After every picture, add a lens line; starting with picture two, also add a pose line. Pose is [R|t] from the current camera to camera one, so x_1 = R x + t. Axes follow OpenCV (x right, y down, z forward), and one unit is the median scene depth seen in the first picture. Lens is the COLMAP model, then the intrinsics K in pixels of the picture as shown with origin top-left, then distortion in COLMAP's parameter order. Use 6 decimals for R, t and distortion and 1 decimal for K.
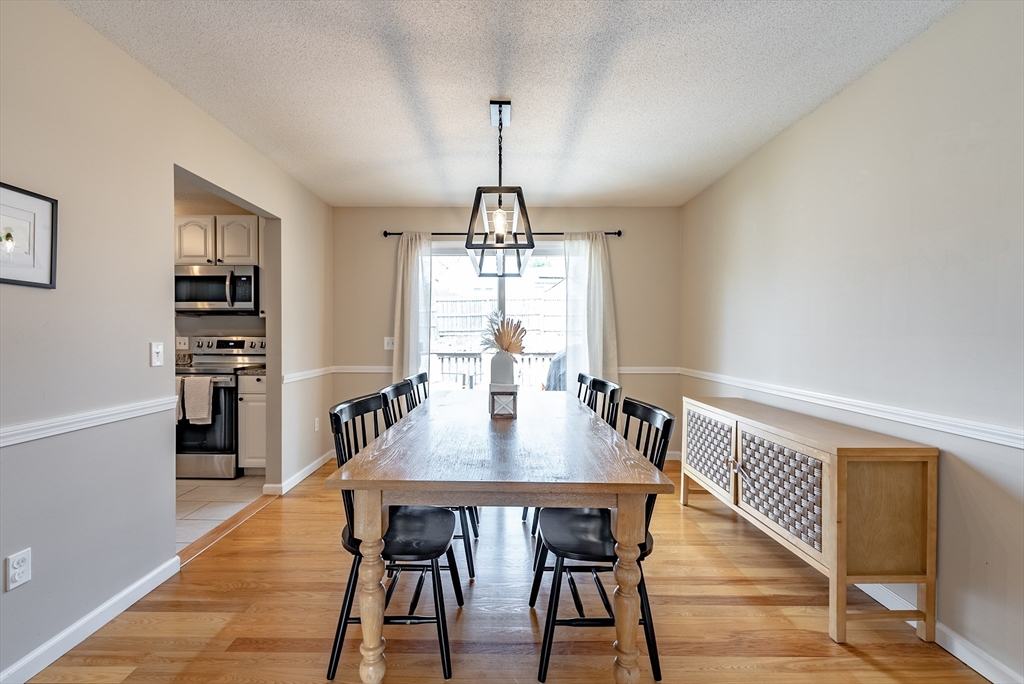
lens RADIAL K [[419.4, 0, 515.8], [0, 419.4, 340.4], [0, 0, 1]] dist [0.000387, -0.000455]
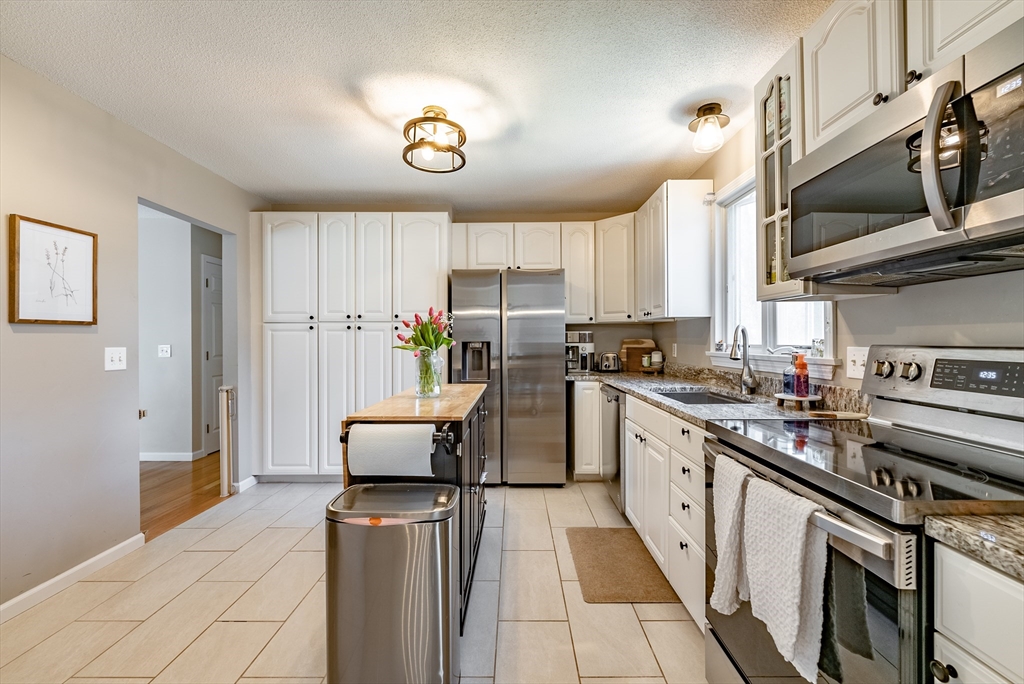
lens RADIAL K [[419.4, 0, 515.8], [0, 419.4, 340.4], [0, 0, 1]] dist [0.000387, -0.000455]
pose [[-0.033590, -0.001200, -0.999435, -0.426106], [-0.001825, 0.999998, -0.001140, -0.014648], [0.999434, 0.001786, -0.033592, 0.756443]]
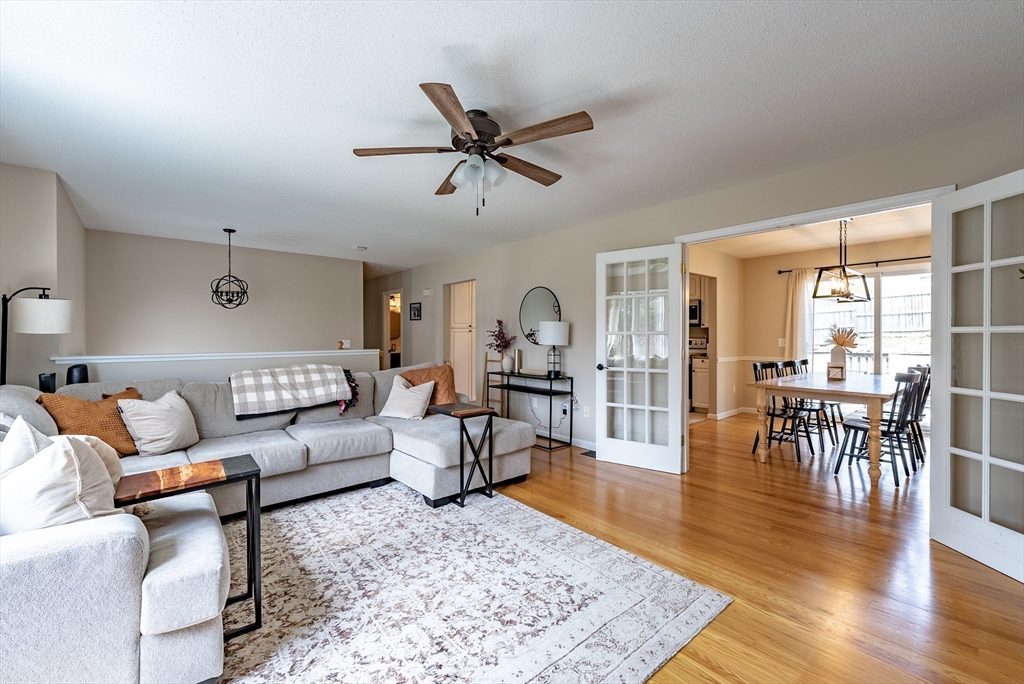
lens RADIAL K [[419.4, 0, 515.8], [0, 419.4, 340.4], [0, 0, 1]] dist [0.000387, -0.000455]
pose [[0.641190, -0.002293, -0.767379, 0.285222], [-0.000739, 0.999993, -0.003605, 0.007059], [0.767382, 0.002879, 0.641184, -0.835307]]
